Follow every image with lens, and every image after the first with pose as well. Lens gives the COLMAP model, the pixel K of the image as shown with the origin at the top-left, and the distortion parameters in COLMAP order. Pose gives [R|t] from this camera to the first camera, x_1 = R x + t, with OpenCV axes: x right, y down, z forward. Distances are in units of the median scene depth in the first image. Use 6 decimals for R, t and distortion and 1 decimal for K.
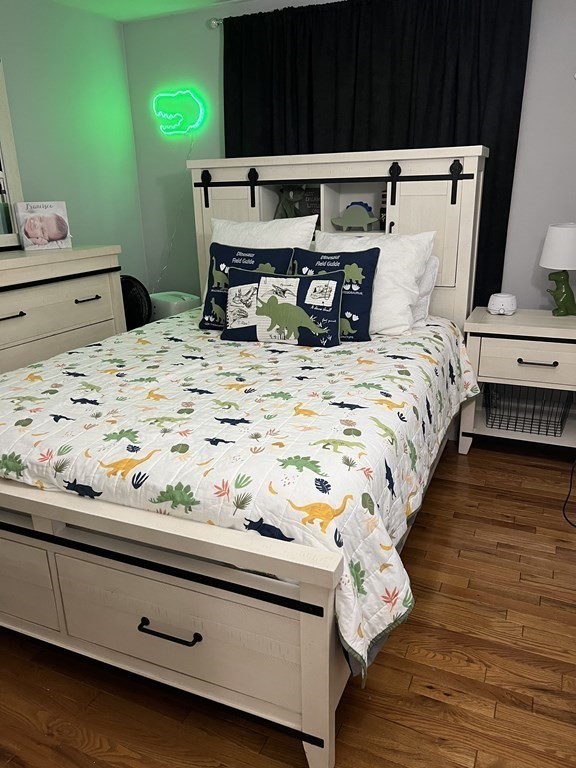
lens RADIAL K [[581.0, 0, 294.4], [0, 581.0, 388.3], [0, 0, 1]] dist [0.044247, -0.047714]
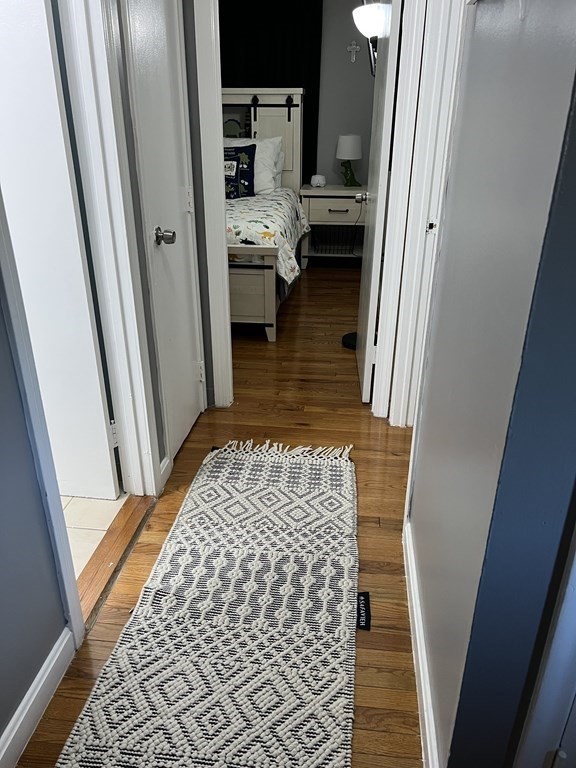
lens RADIAL K [[581.0, 0, 287.0], [0, 581.0, 381.6], [0, 0, 1]] dist [0.044247, -0.047714]
pose [[0.952167, -0.102902, 0.287730, -0.365574], [0.073578, 0.991097, 0.110962, 0.302680], [-0.296587, -0.084484, 0.951262, -0.845743]]
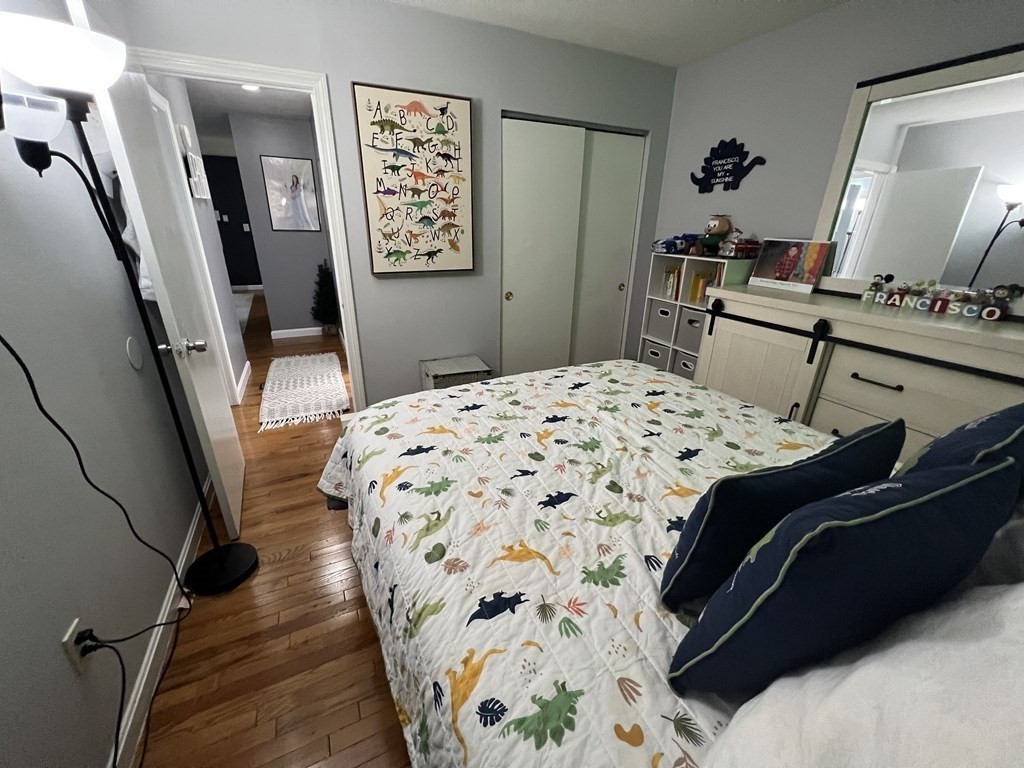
lens RADIAL K [[409.5, 0, 511.9], [0, 409.5, 388.4], [0, 0, 1]] dist [0.000264, 0.000044]
pose [[-0.642142, 0.291900, -0.708836, 0.290958], [-0.248611, 0.795390, 0.552763, -0.311592], [0.725153, 0.531177, -0.438184, 0.865812]]
